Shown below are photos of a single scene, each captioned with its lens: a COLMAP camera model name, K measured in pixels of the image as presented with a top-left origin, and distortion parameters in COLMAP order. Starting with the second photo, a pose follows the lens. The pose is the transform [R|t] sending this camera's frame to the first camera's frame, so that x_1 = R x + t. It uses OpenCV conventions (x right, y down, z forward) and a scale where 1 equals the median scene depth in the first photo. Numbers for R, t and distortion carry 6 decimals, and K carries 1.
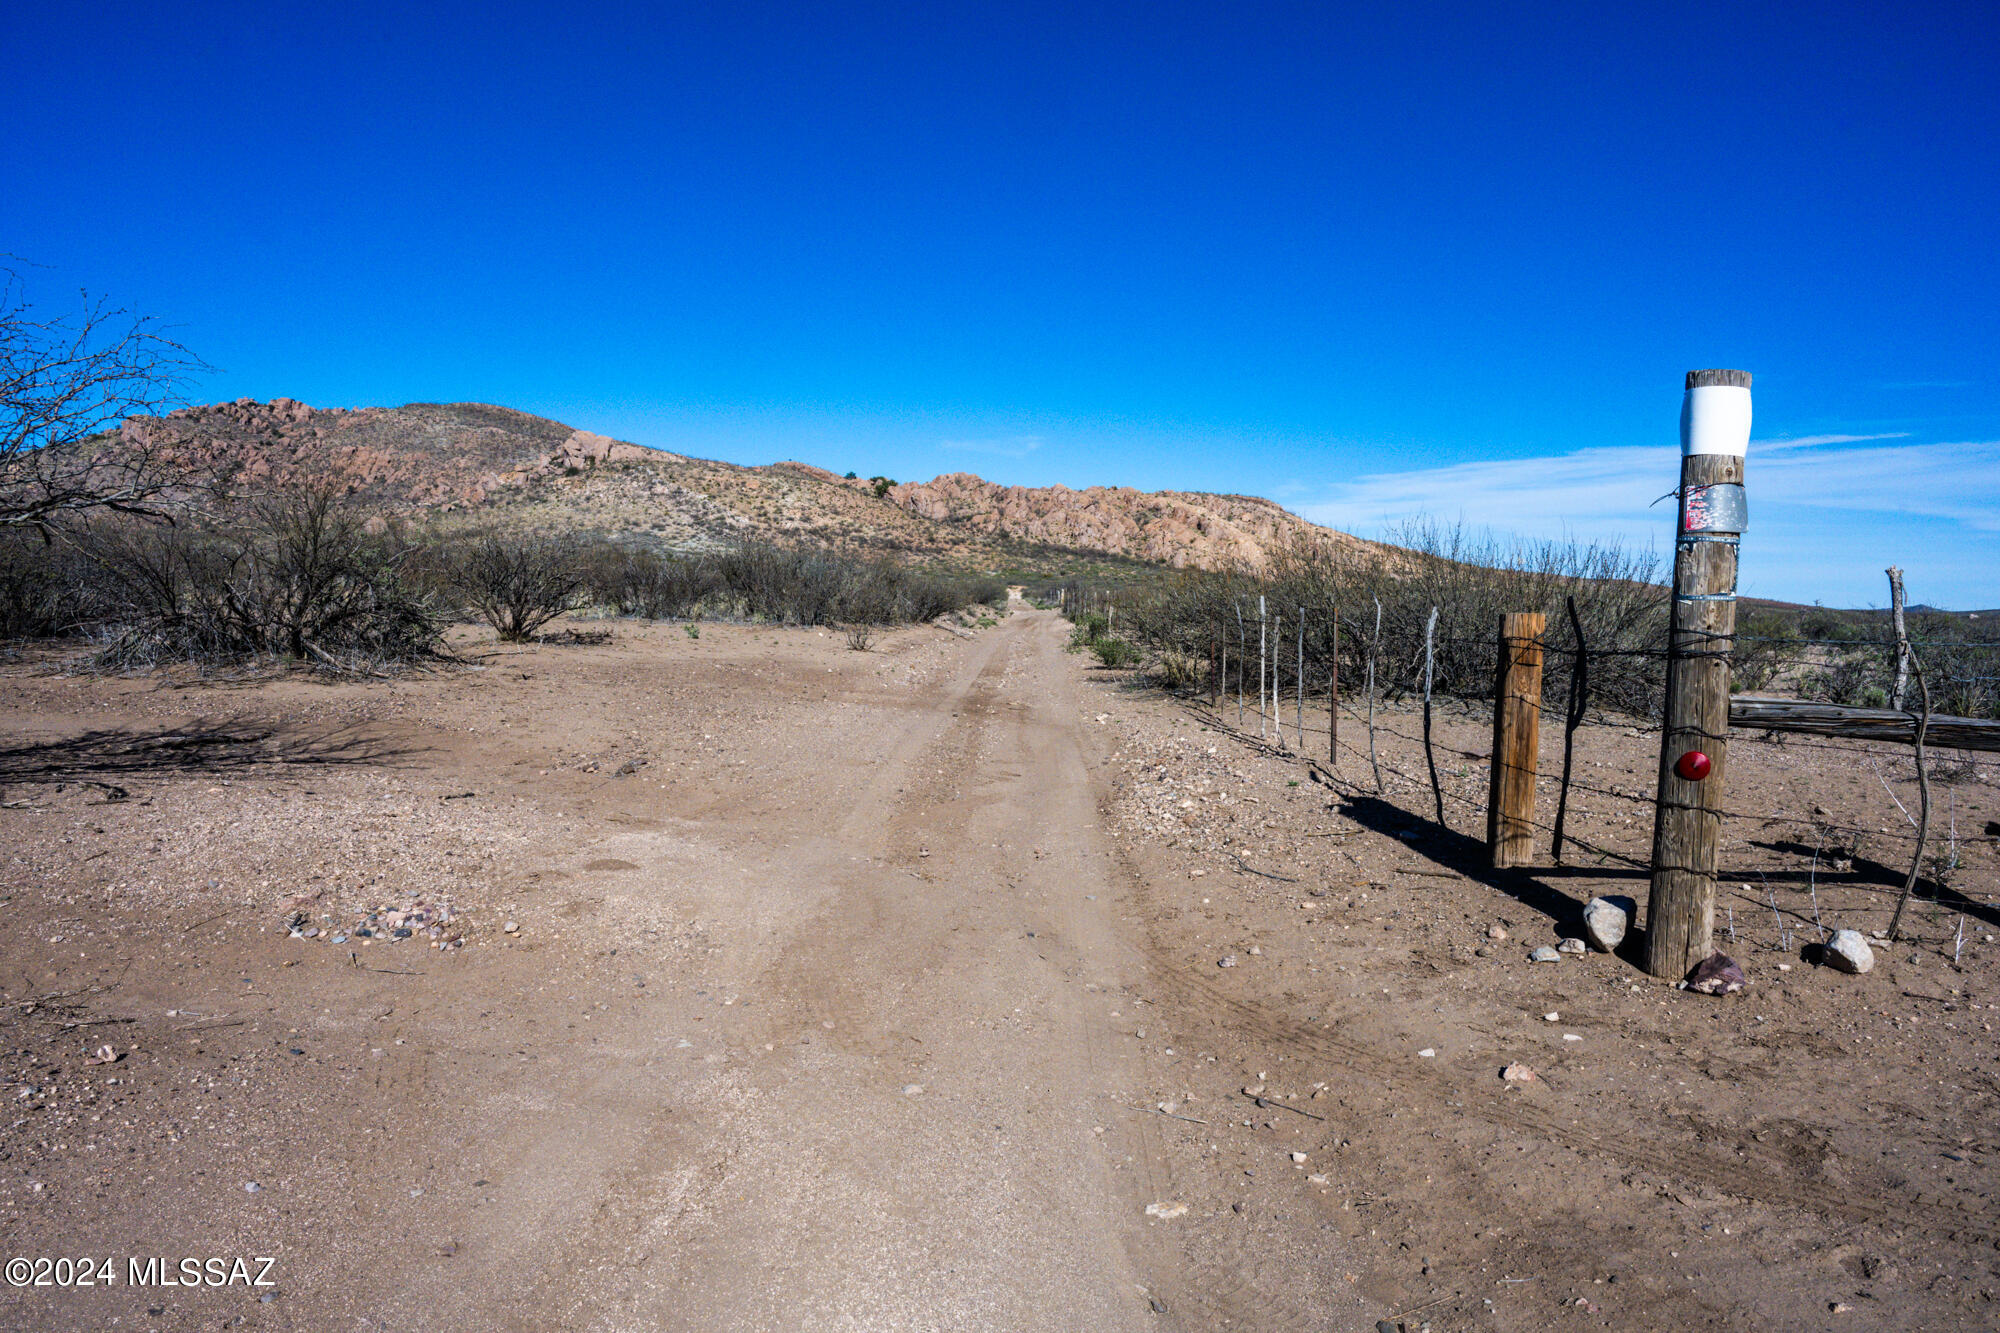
lens RADIAL K [[1326.6, 0, 1009.5], [0, 1326.6, 665.9], [0, 0, 1]] dist [-0.006322, -0.002071]
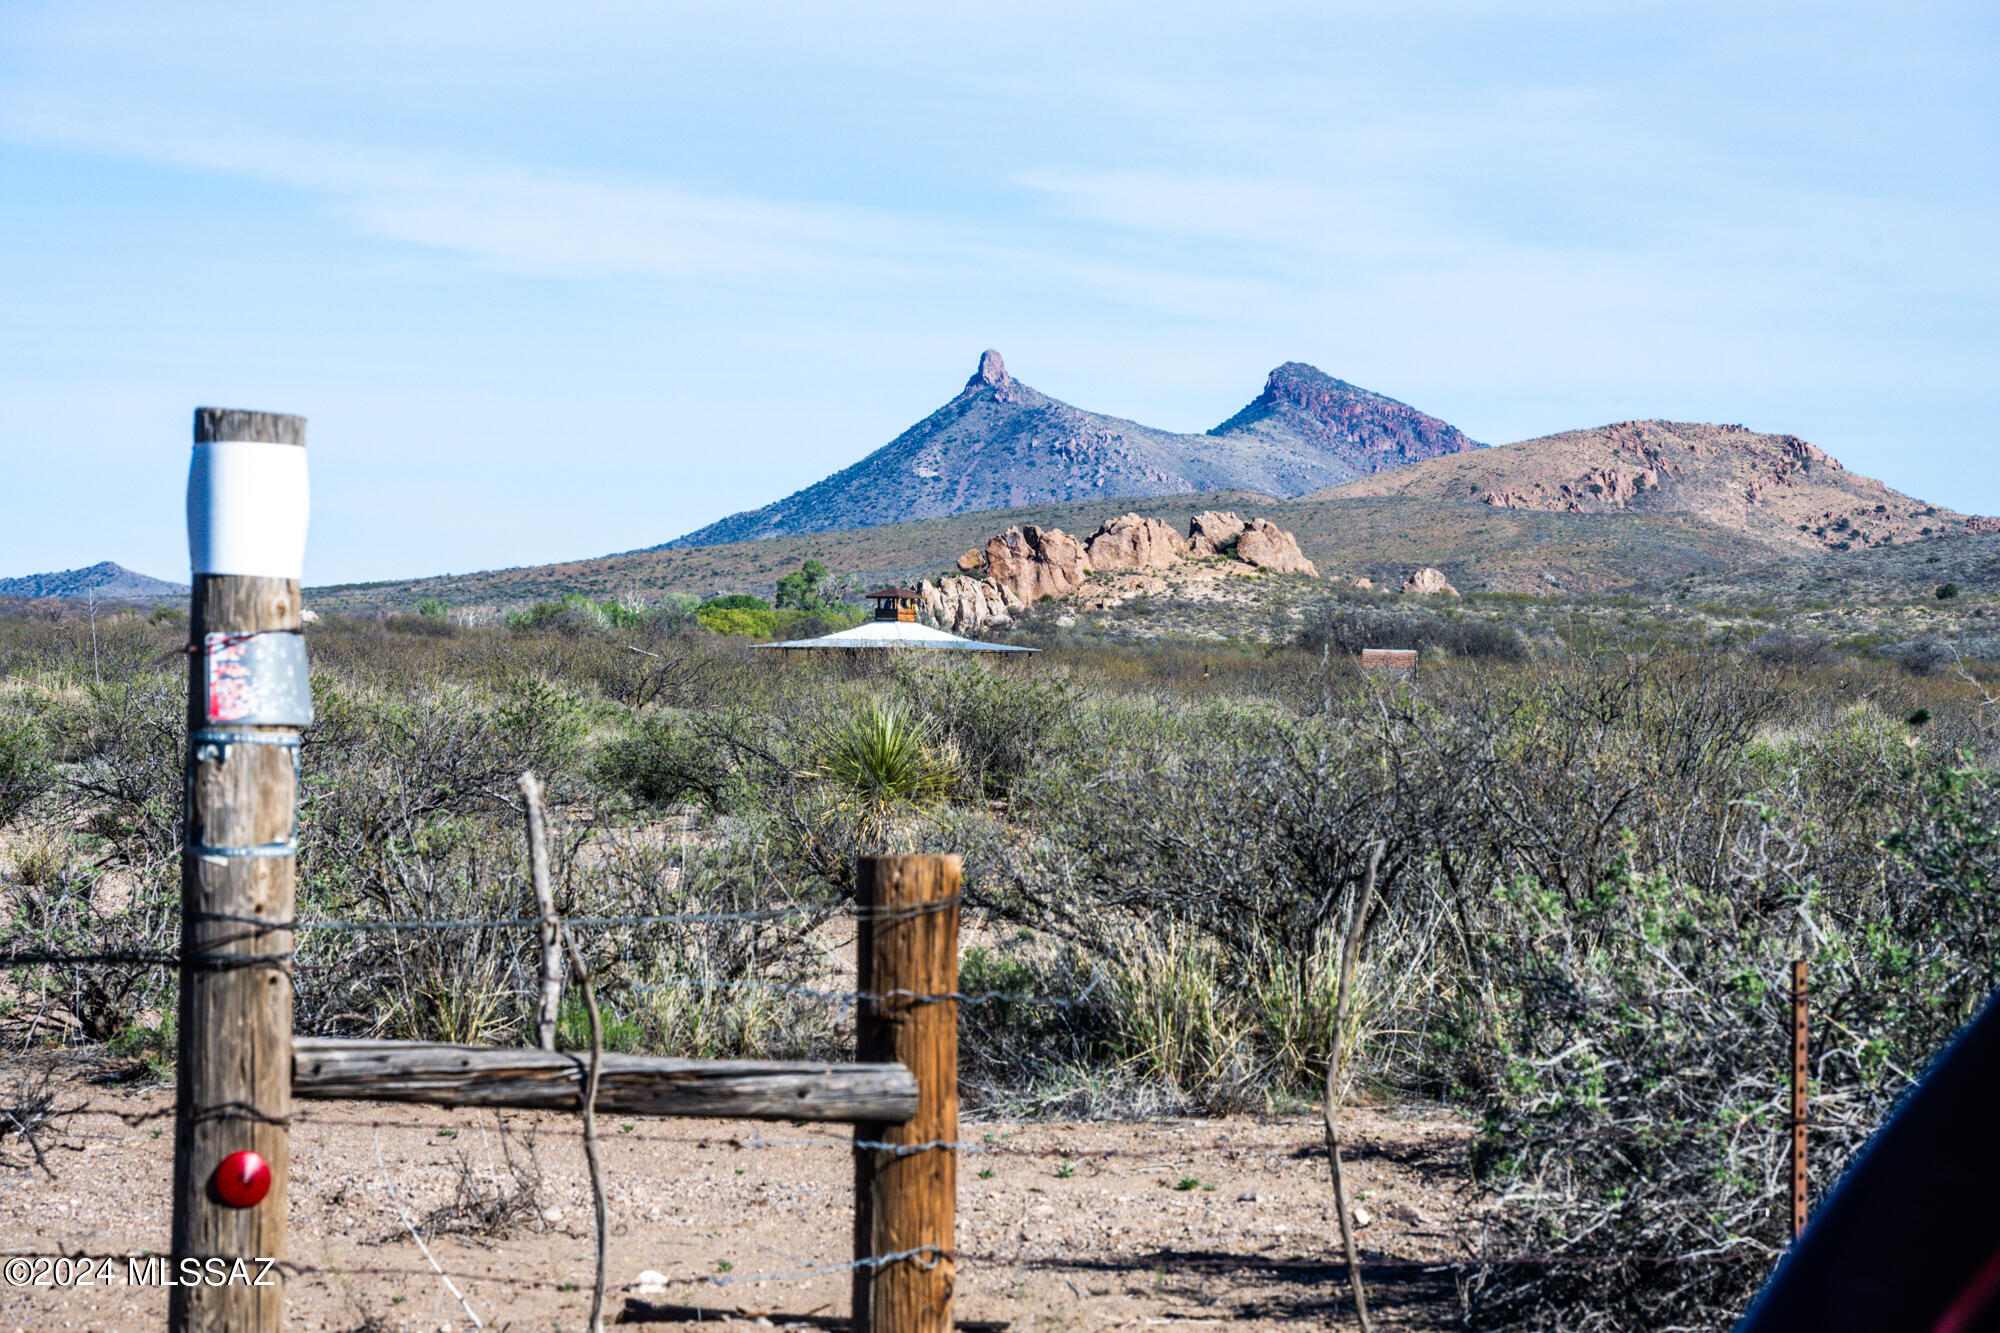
lens RADIAL K [[7069.8, 0, 1000.0], [0, 7069.8, 666.5], [0, 0, 1]] dist [0.035559, 2.309720]
pose [[0.744447, -0.016201, 0.667485, -1.092567], [0.037851, 0.999122, -0.017965, -0.062812], [-0.666607, 0.038639, 0.744407, -1.245842]]
